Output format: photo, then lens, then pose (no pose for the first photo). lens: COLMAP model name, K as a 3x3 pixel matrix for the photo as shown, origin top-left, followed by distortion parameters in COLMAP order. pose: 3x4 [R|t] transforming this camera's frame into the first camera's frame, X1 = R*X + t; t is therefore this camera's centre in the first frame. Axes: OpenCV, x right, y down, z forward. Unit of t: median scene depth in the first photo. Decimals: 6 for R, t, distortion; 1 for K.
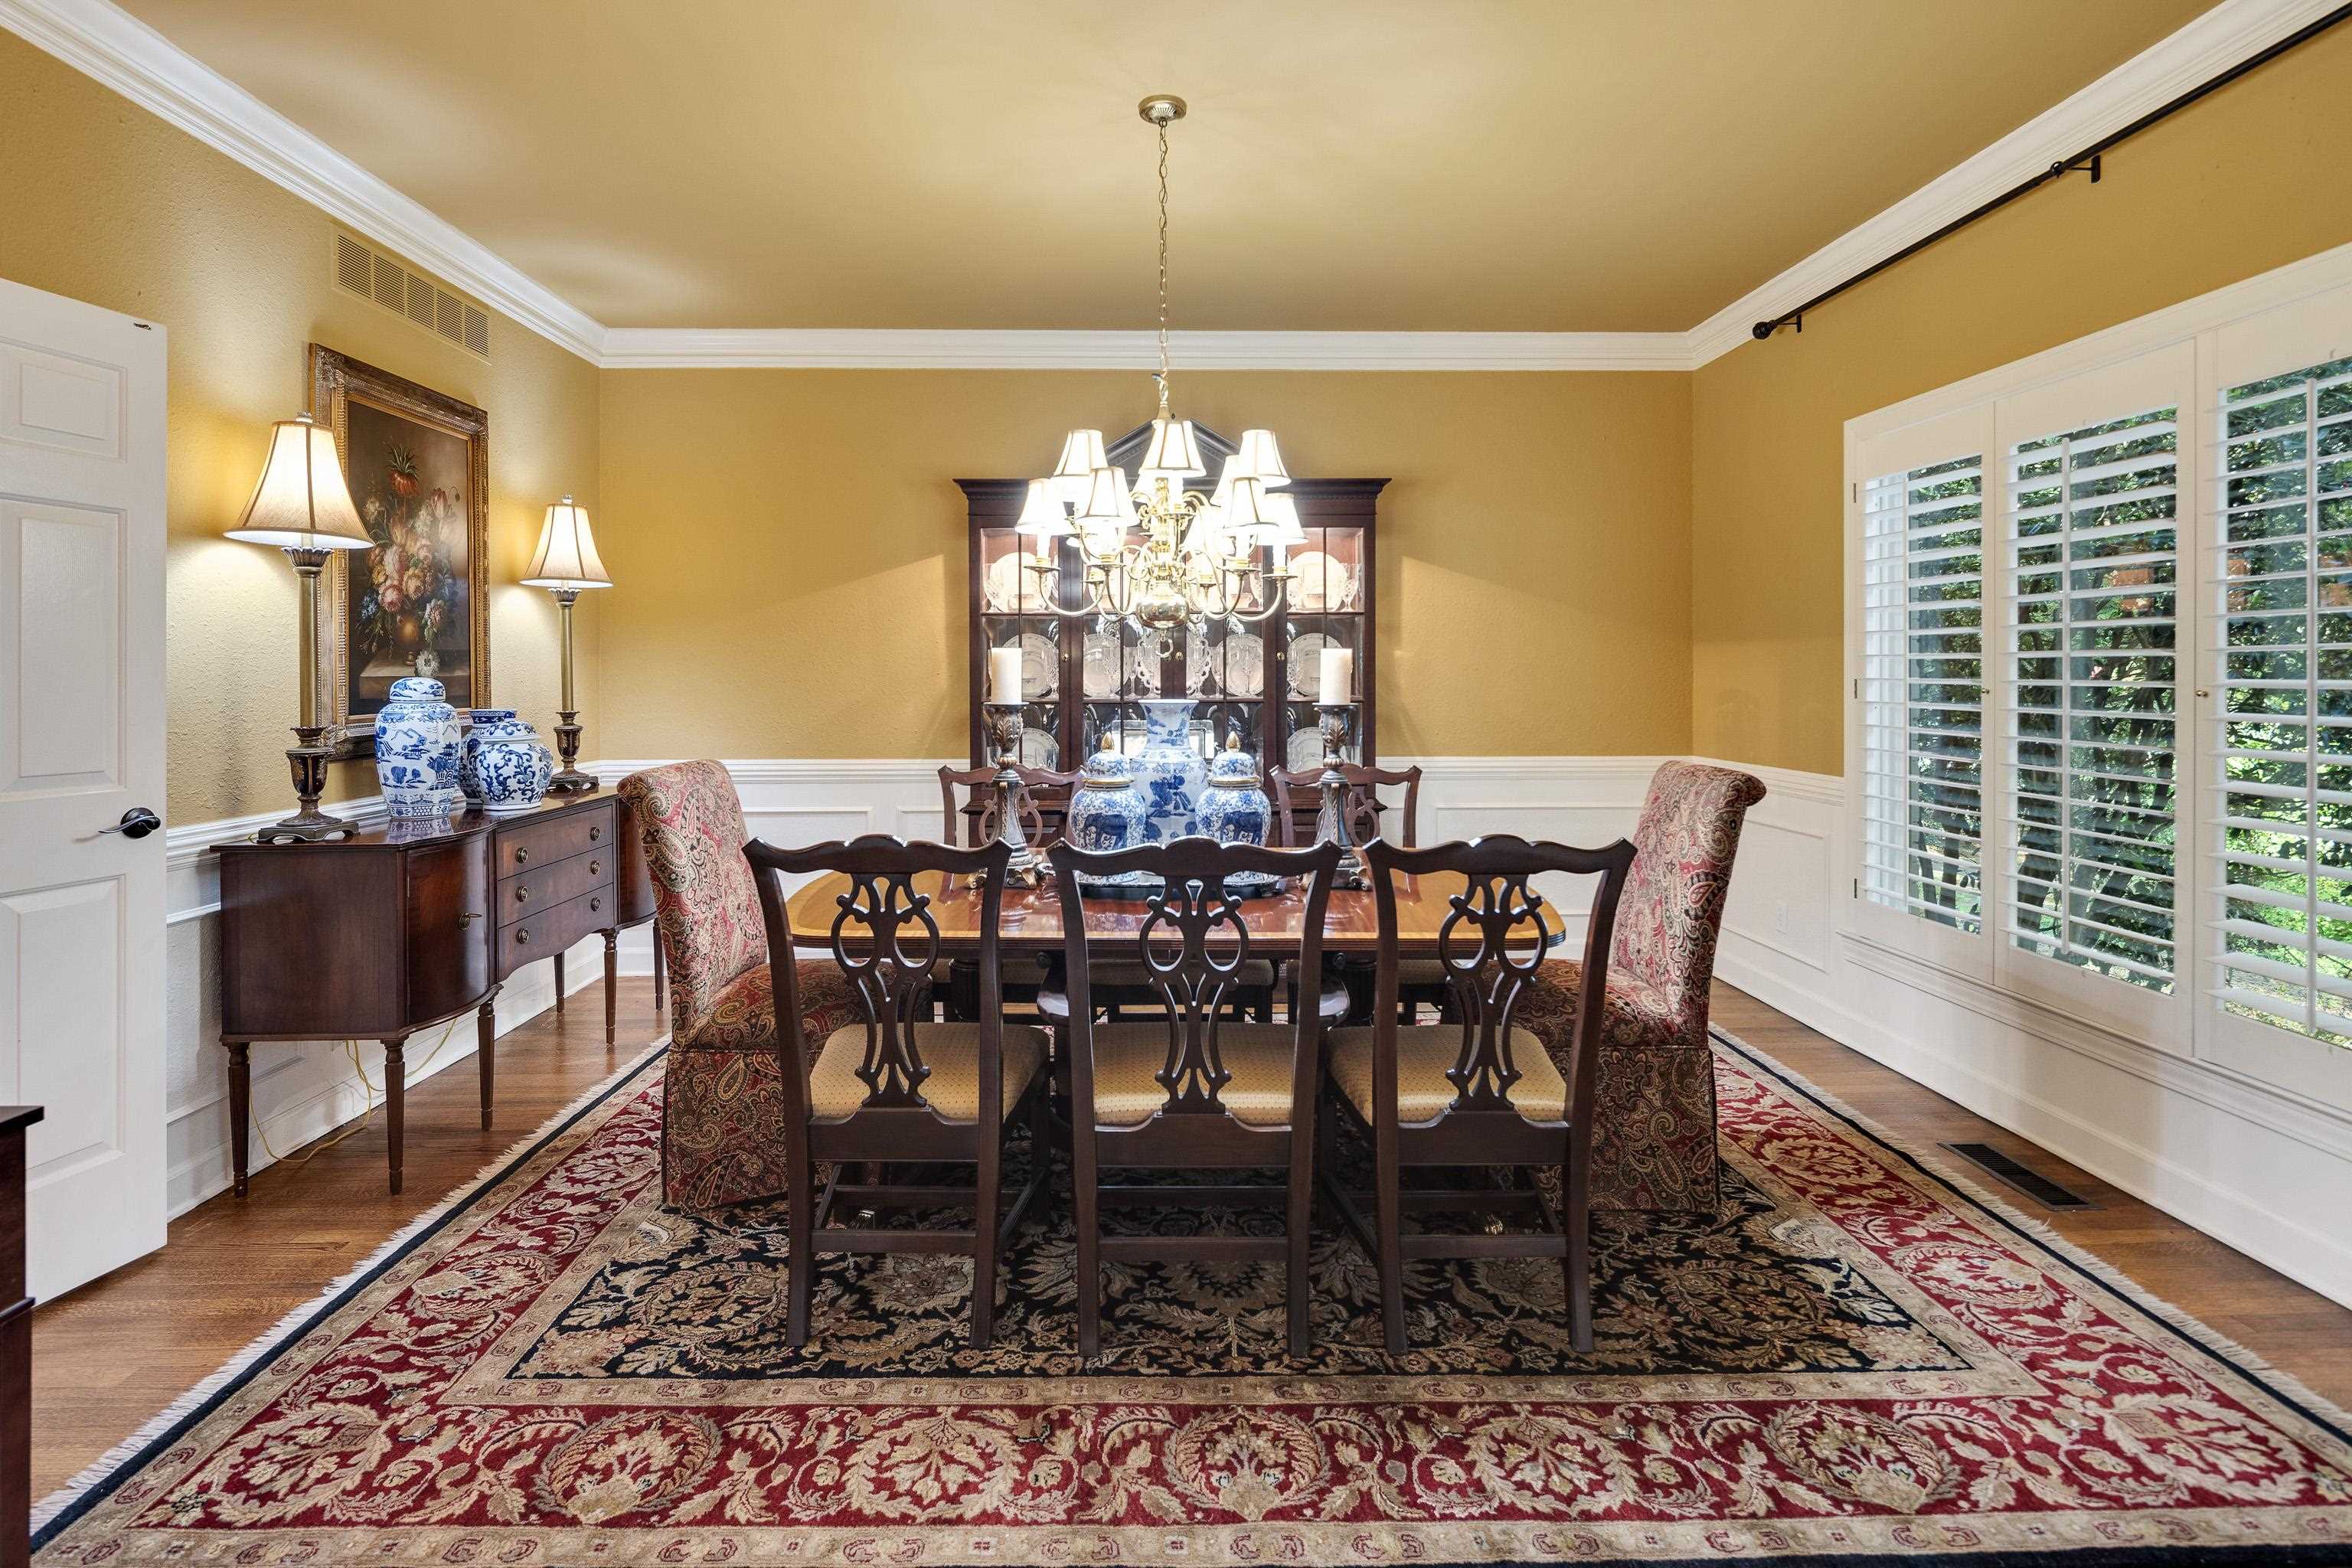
lens RADIAL K [[1116.8, 0, 1150.7], [0, 1116.8, 703.3], [0, 0, 1]] dist [-0.004814, -0.000915]
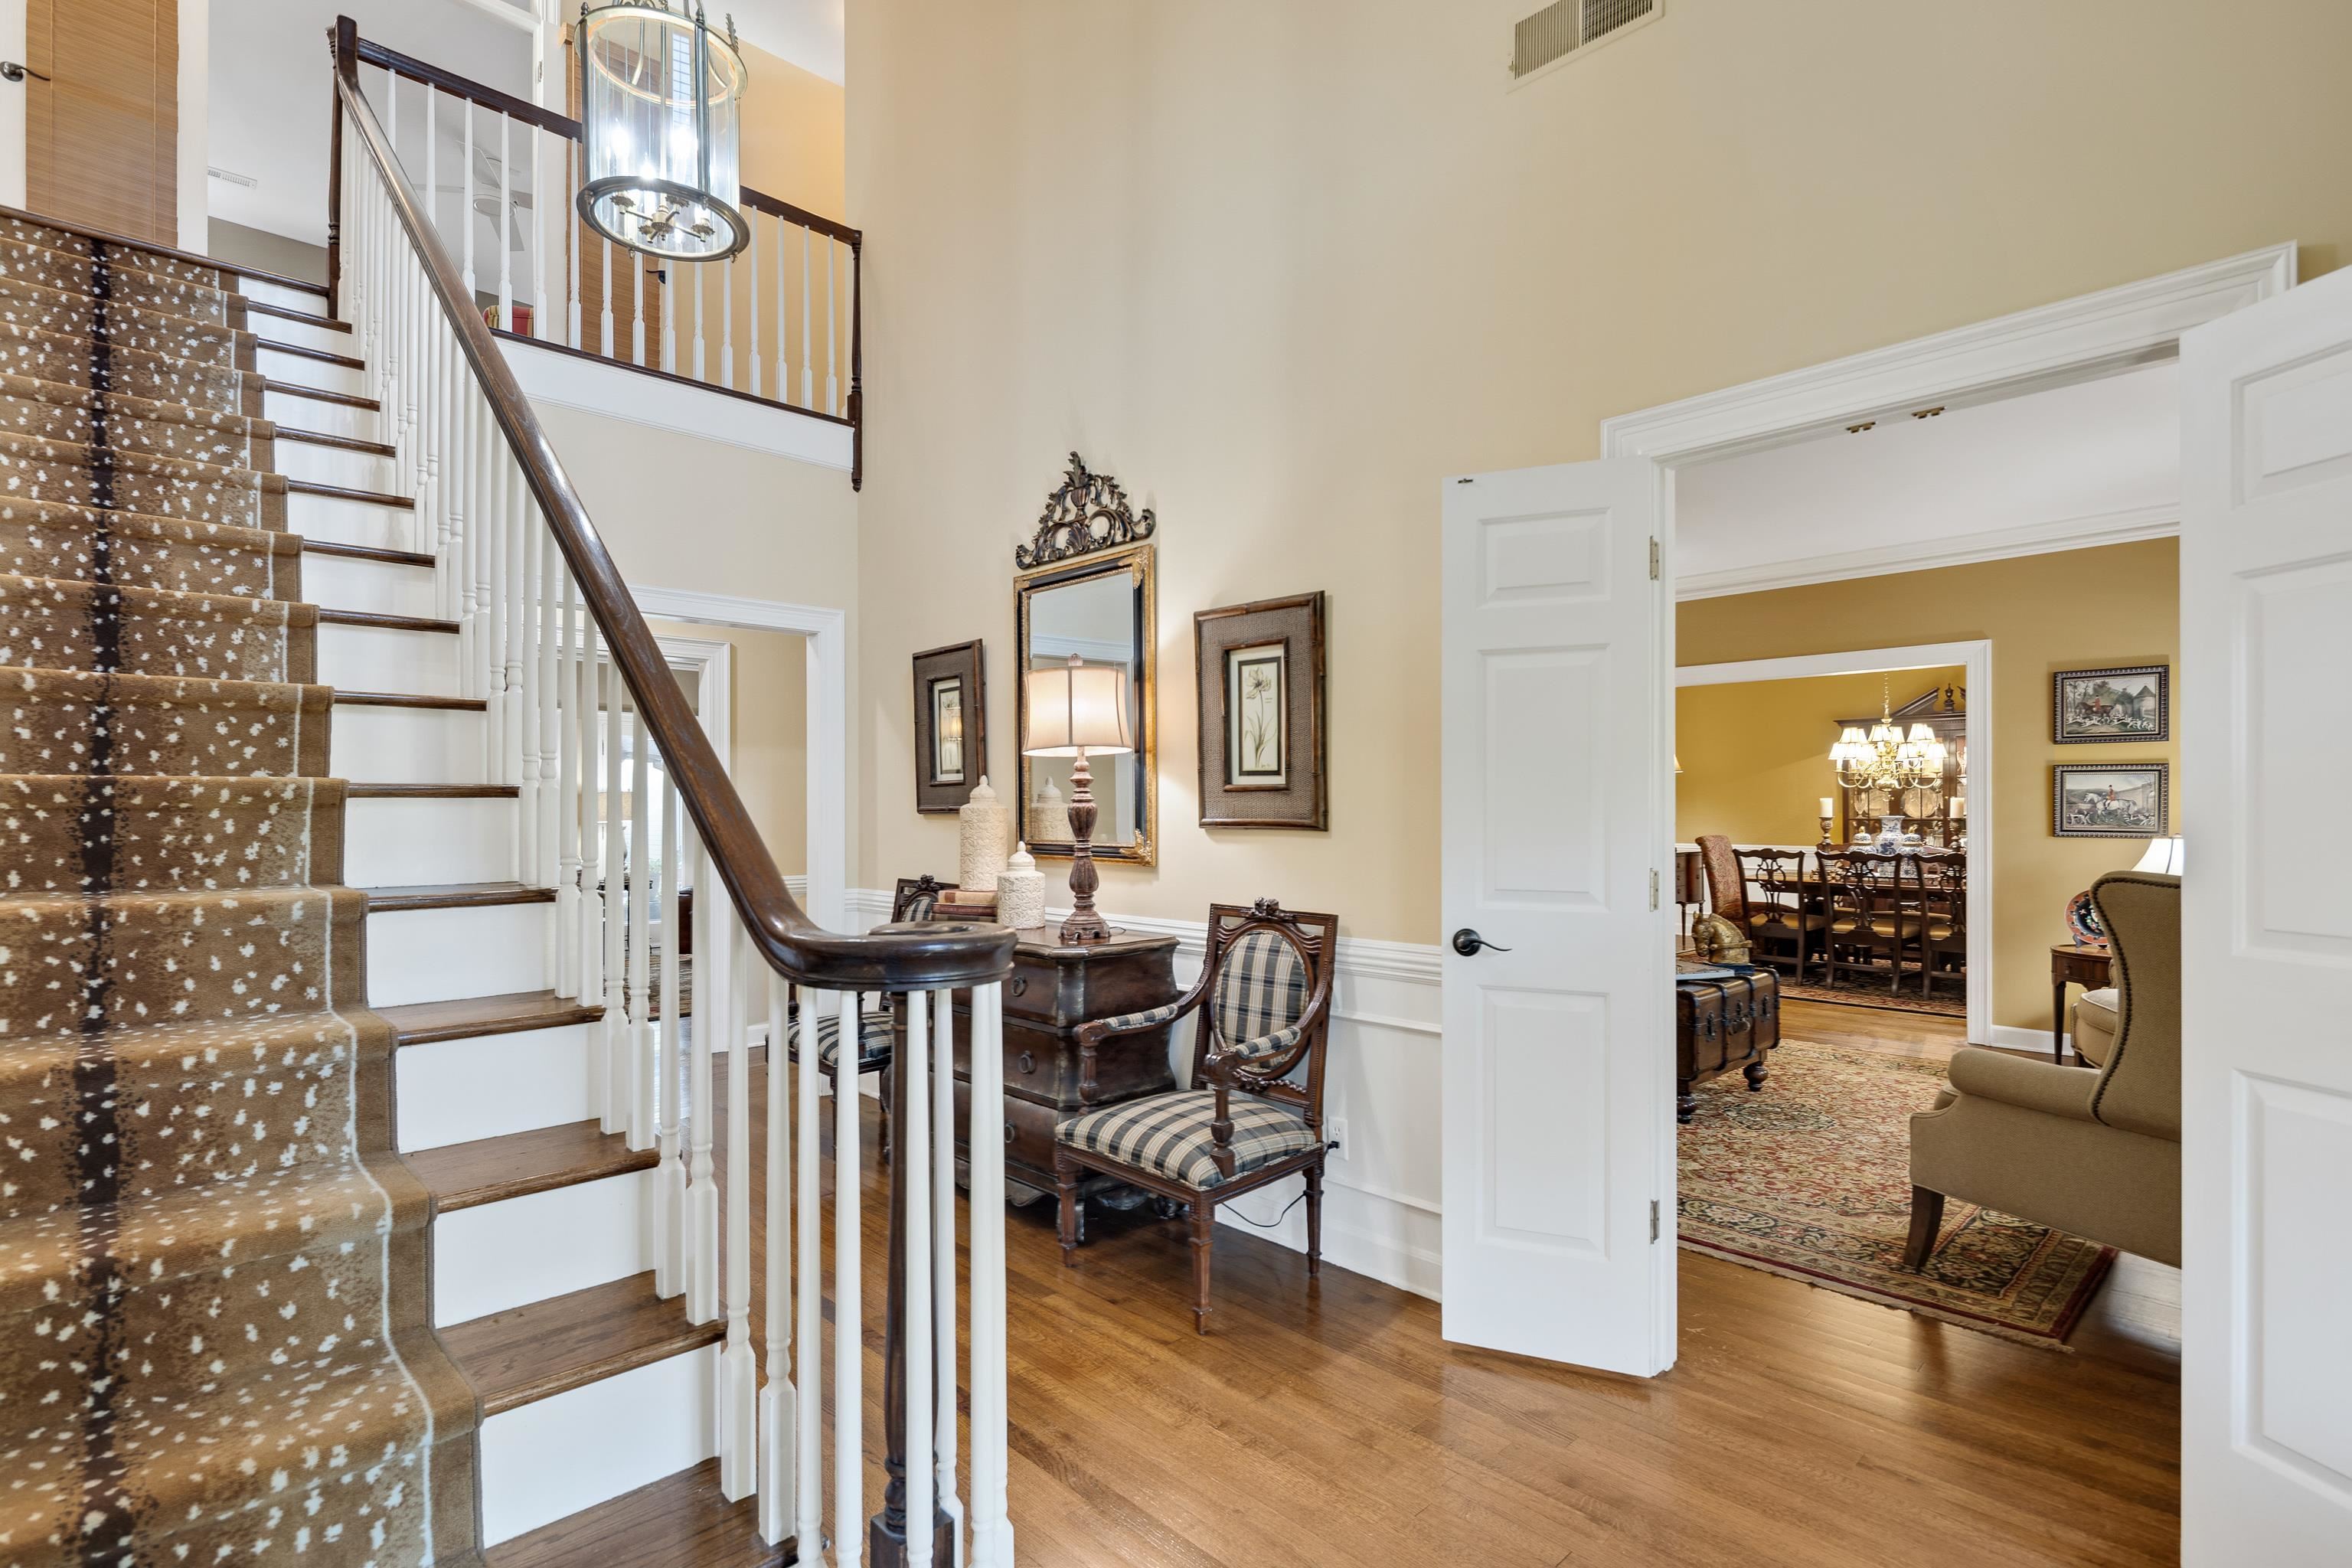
lens RADIAL K [[1116.8, 0, 1175.5], [0, 1116.8, 794.9], [0, 0, 1]] dist [-0.004814, -0.000915]
pose [[0.678118, -0.008070, -0.734909, 1.176741], [-0.002214, 0.999913, -0.013023, -0.018359], [0.734950, 0.010458, 0.678041, -3.064630]]
